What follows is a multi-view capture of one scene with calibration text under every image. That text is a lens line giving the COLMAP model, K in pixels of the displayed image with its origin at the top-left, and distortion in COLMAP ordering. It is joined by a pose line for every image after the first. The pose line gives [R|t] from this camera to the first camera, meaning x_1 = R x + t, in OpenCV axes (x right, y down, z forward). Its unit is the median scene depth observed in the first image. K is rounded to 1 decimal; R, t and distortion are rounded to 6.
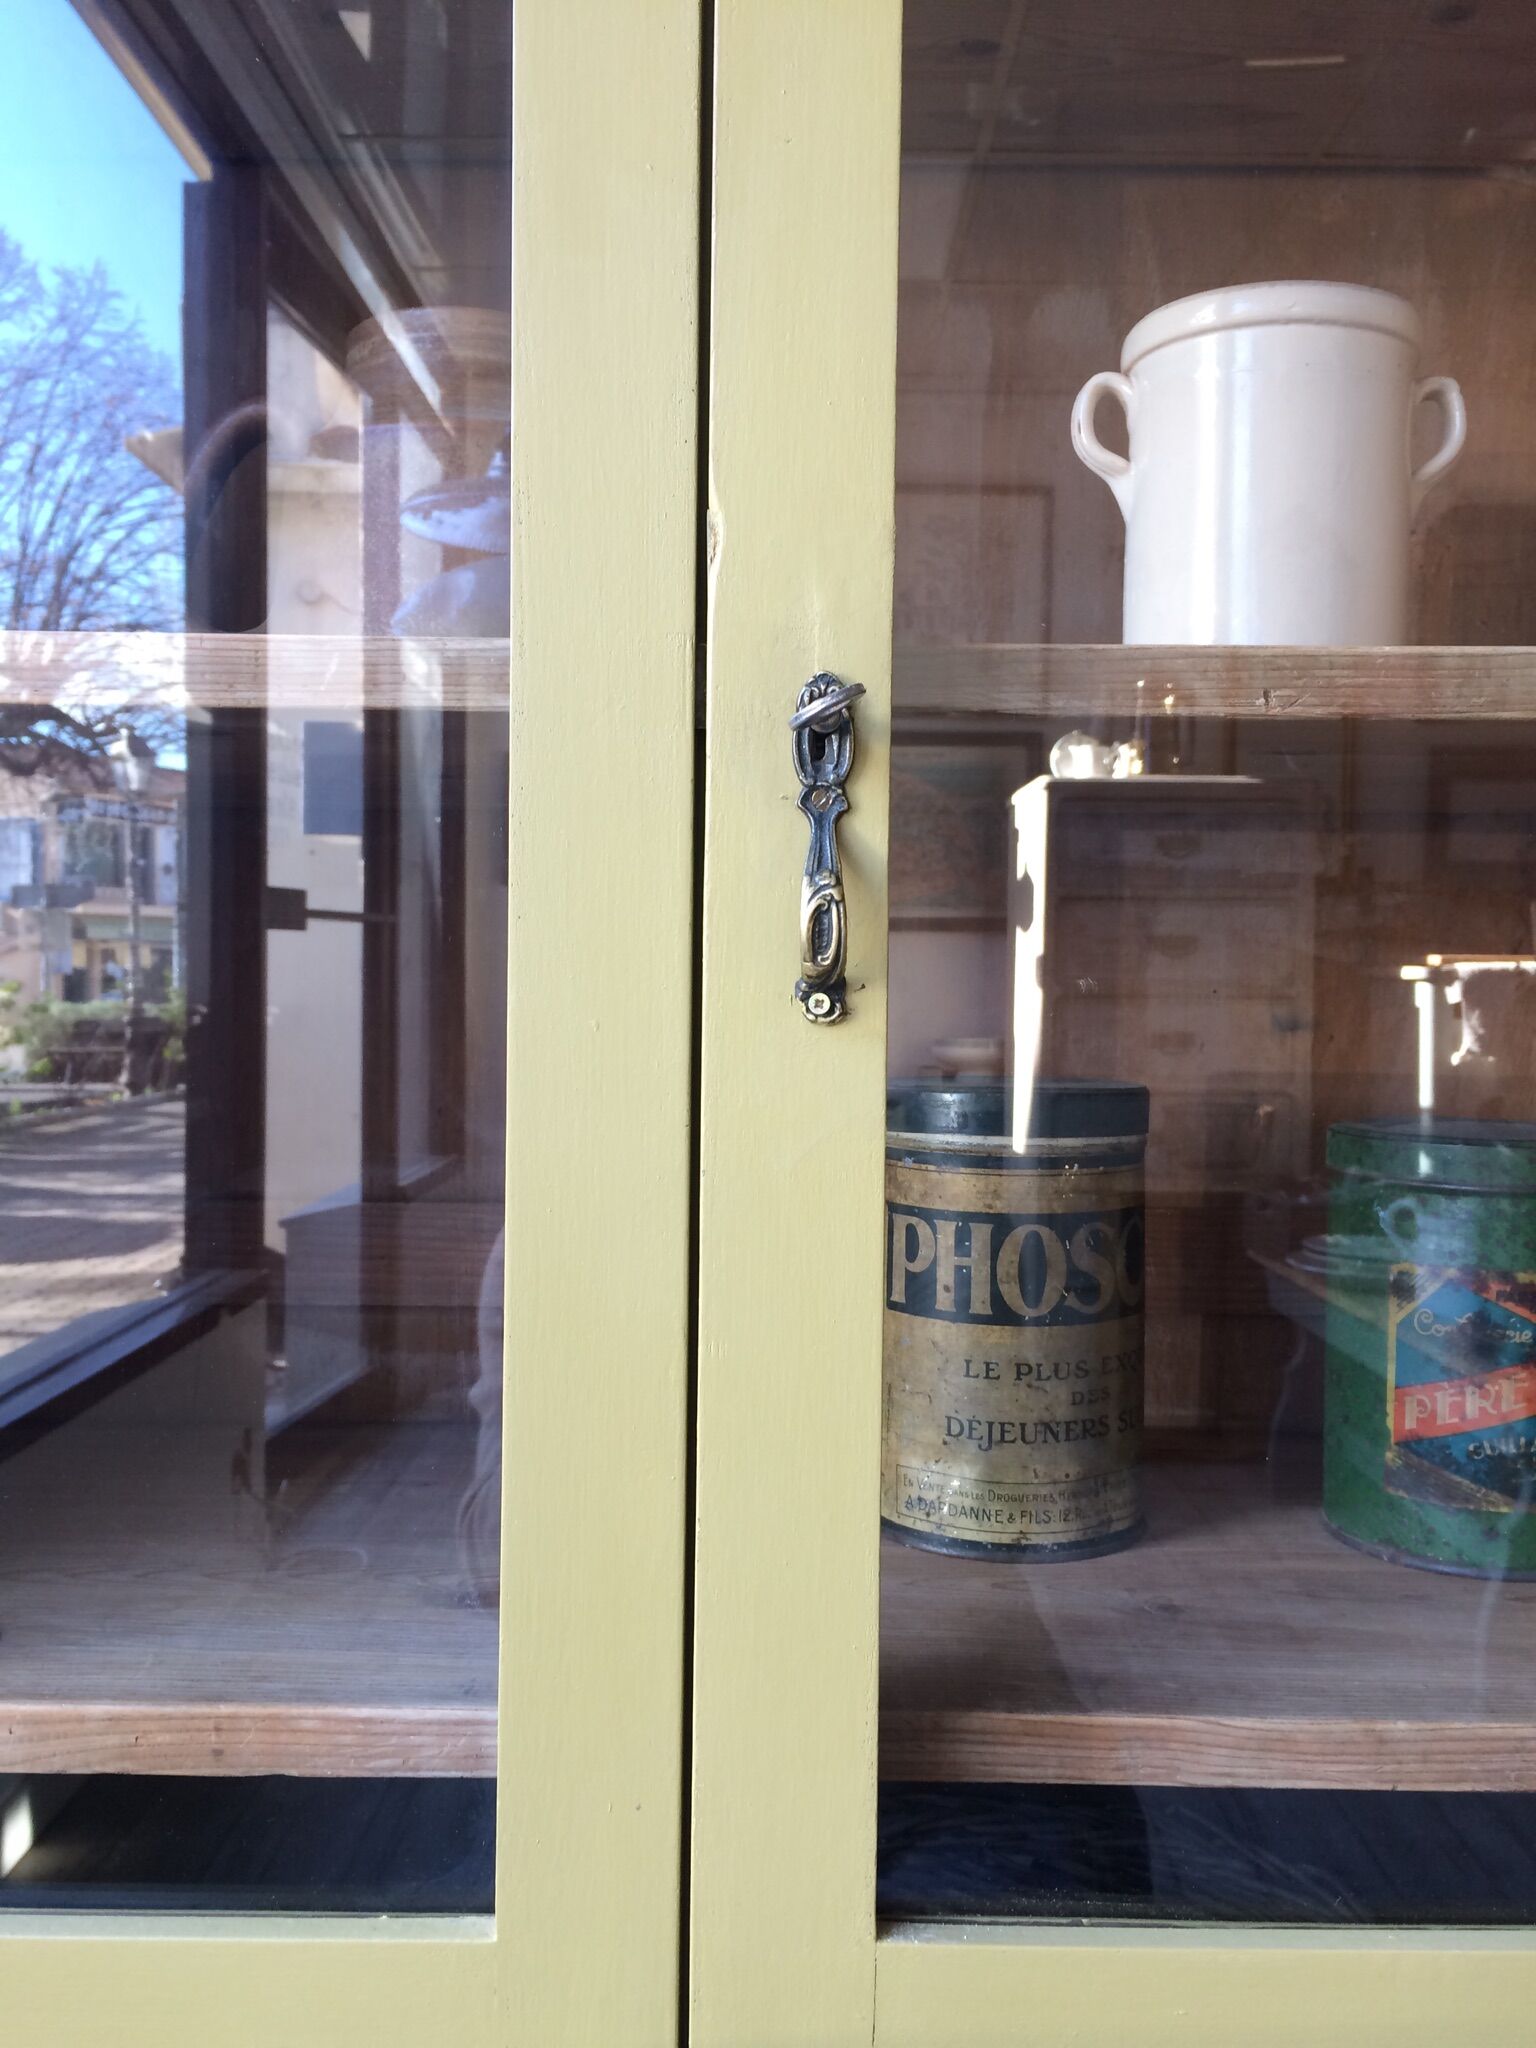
lens RADIAL K [[1763.9, 0, 719.9], [0, 1763.9, 979.5], [0, 0, 1]] dist [0.080231, -0.112222]
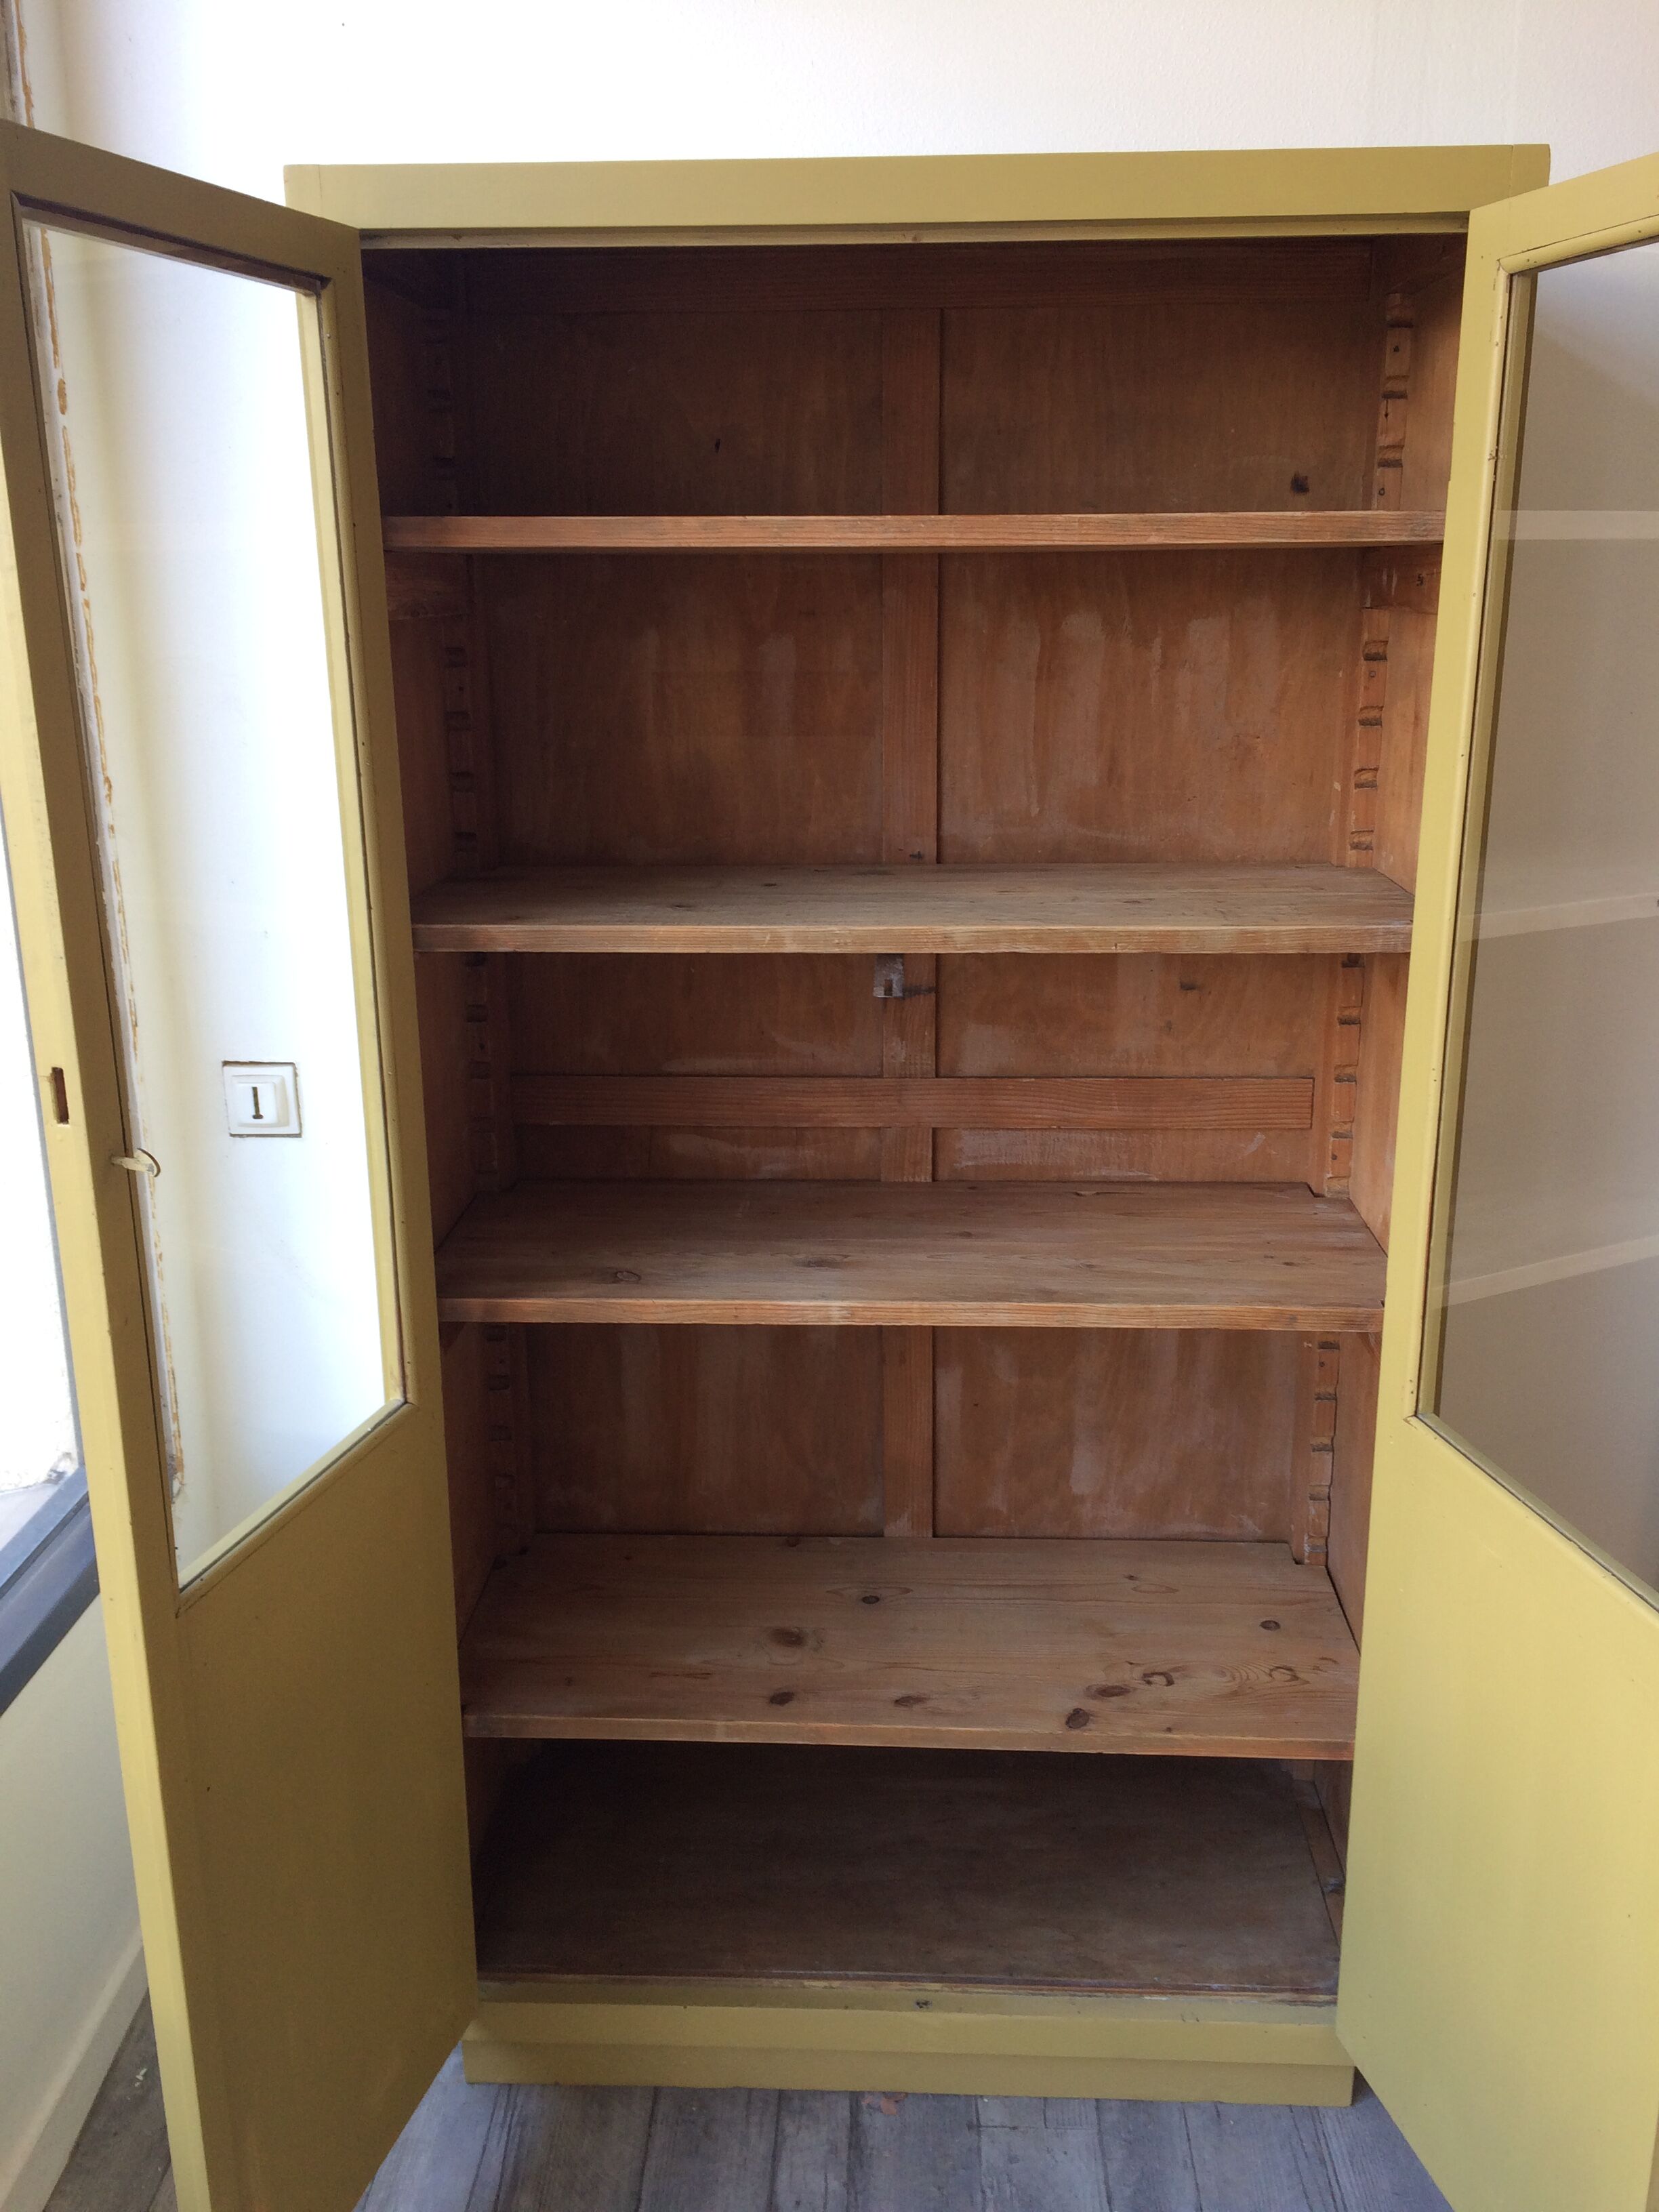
lens RADIAL K [[1905.1, 0, 831.9], [0, 1905.1, 1100.5], [0, 0, 1]] dist [0.080231, -0.112222]
pose [[0.998816, -0.007877, -0.048012, 0.016370], [0.020014, 0.965965, 0.257896, -0.690467], [0.044346, -0.258551, 0.964979, -1.866875]]
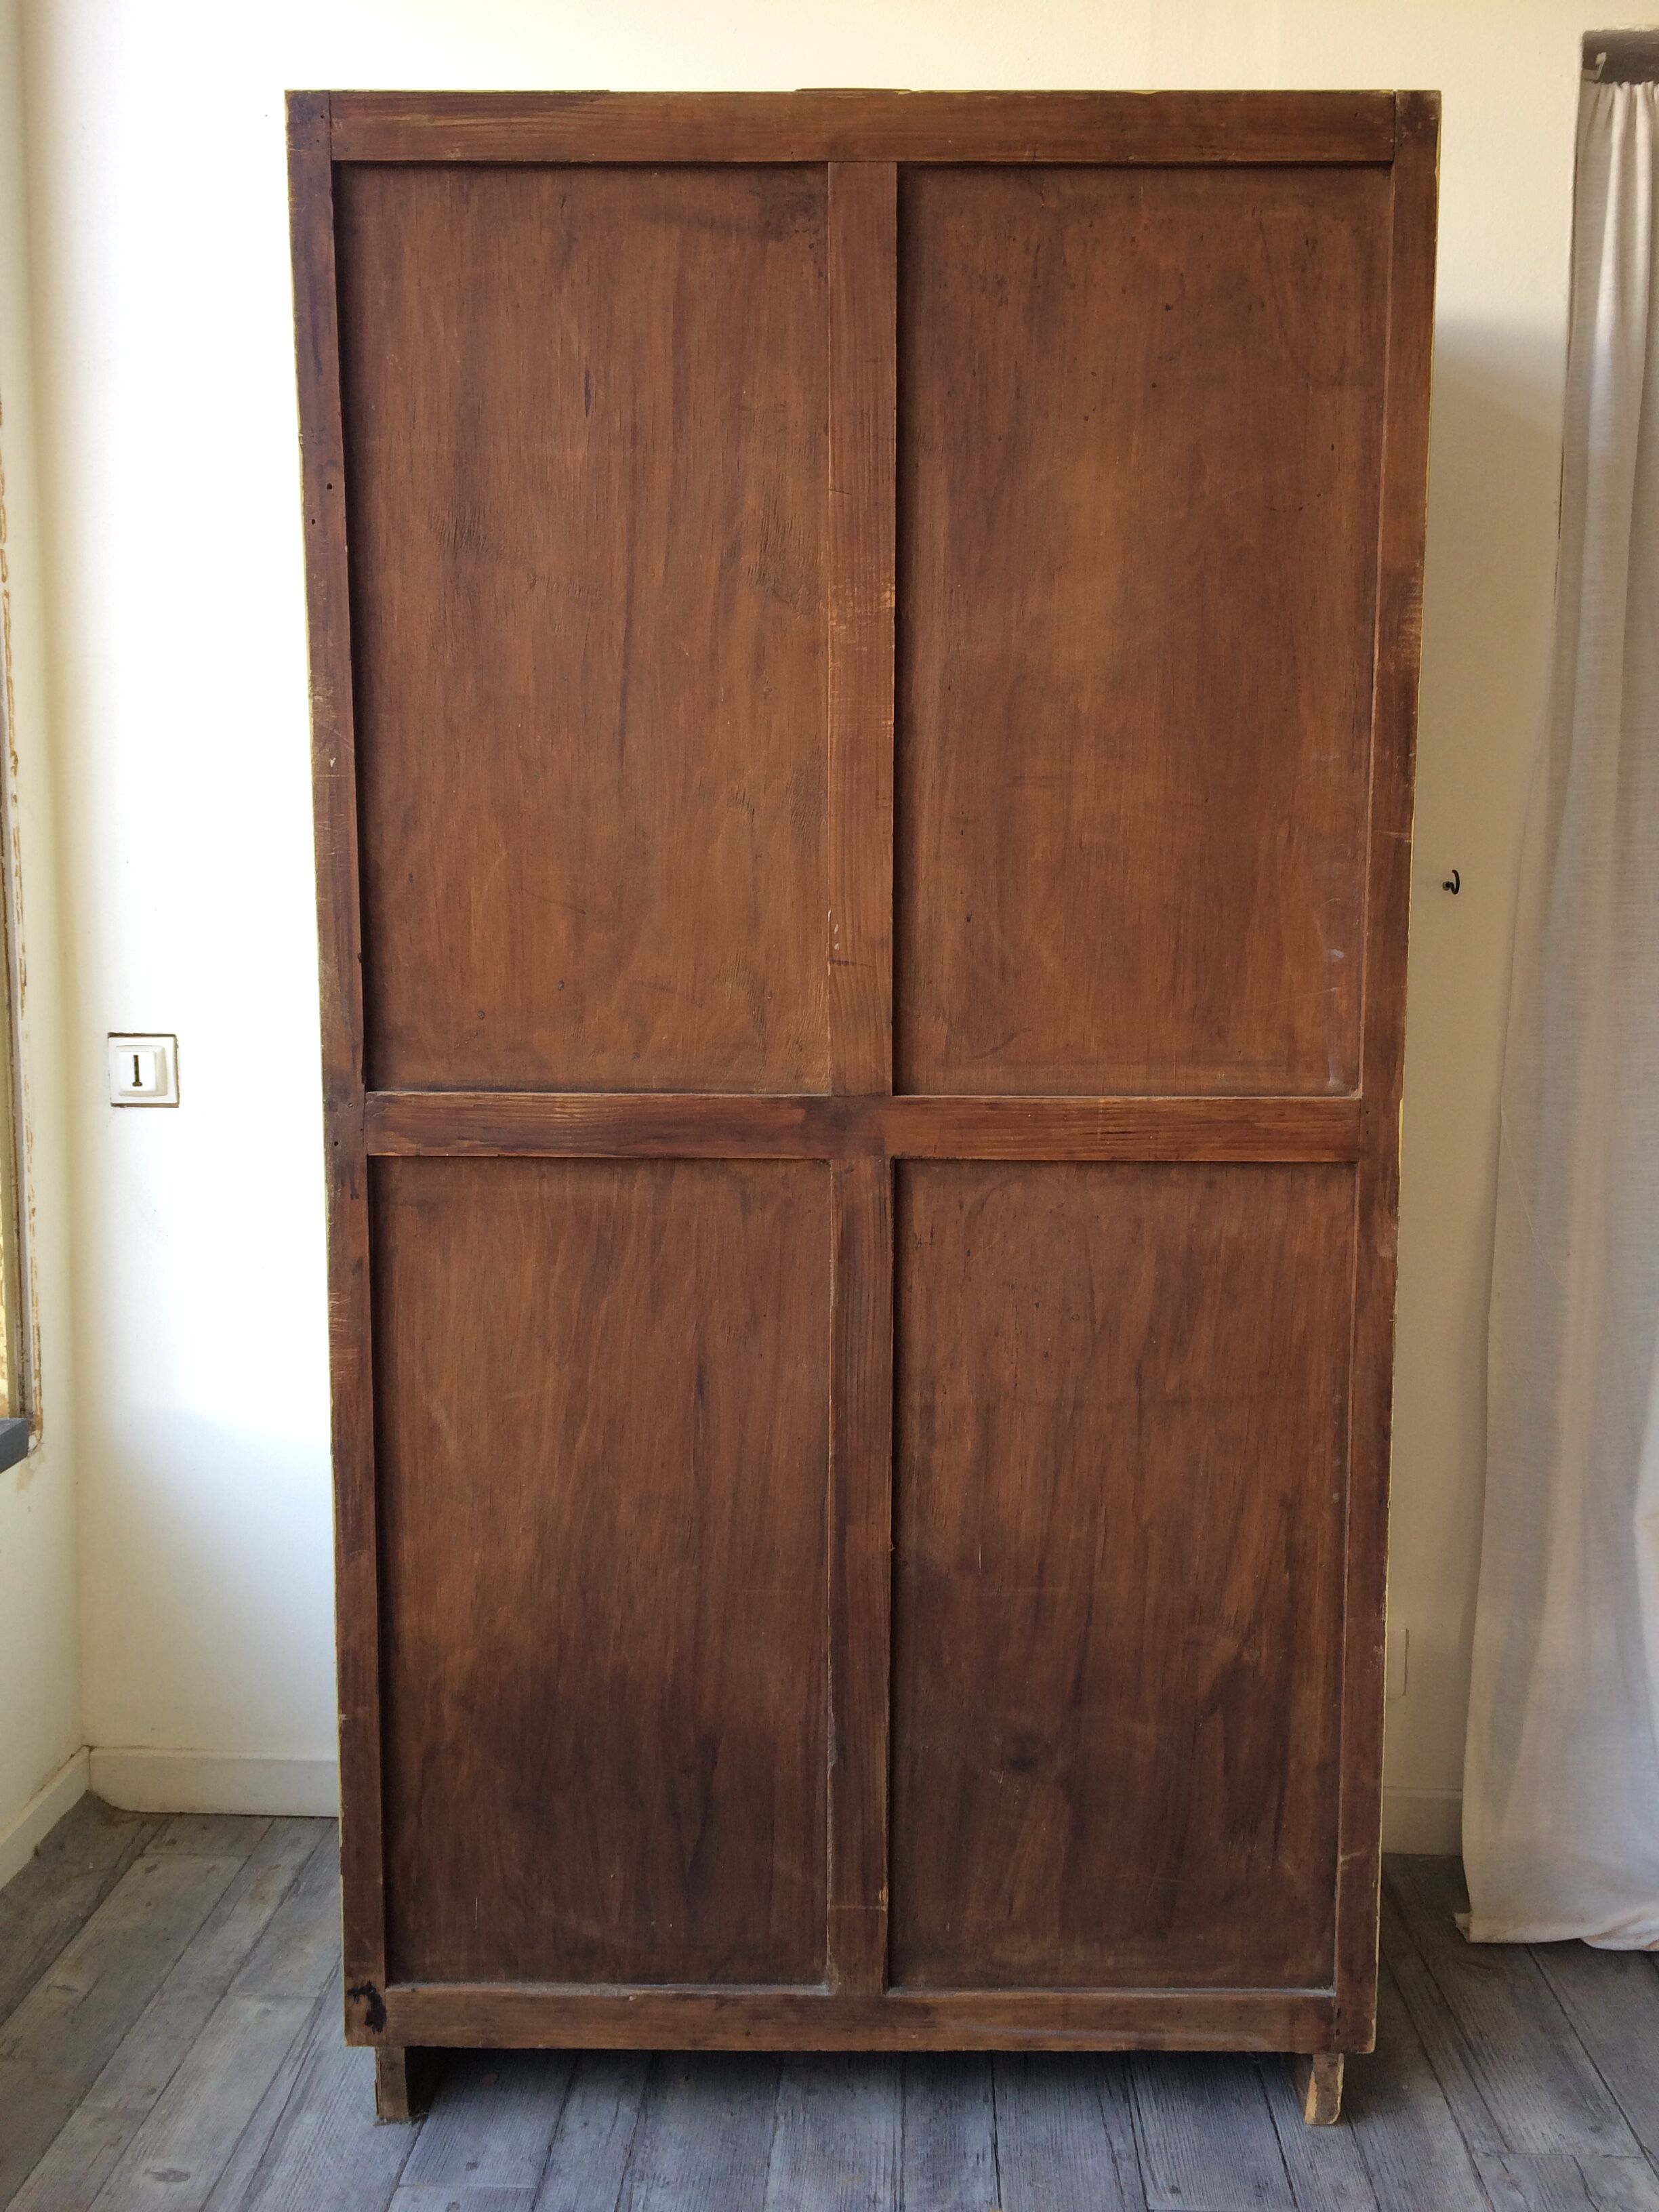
lens RADIAL K [[1905.1, 0, 825.6], [0, 1905.1, 1097.1], [0, 0, 1]] dist [0.080231, -0.112222]
pose [[0.998544, -0.001194, -0.053932, 0.353689], [0.006488, 0.995154, 0.098111, -0.062252], [0.053553, -0.098318, 0.993713, -2.184978]]
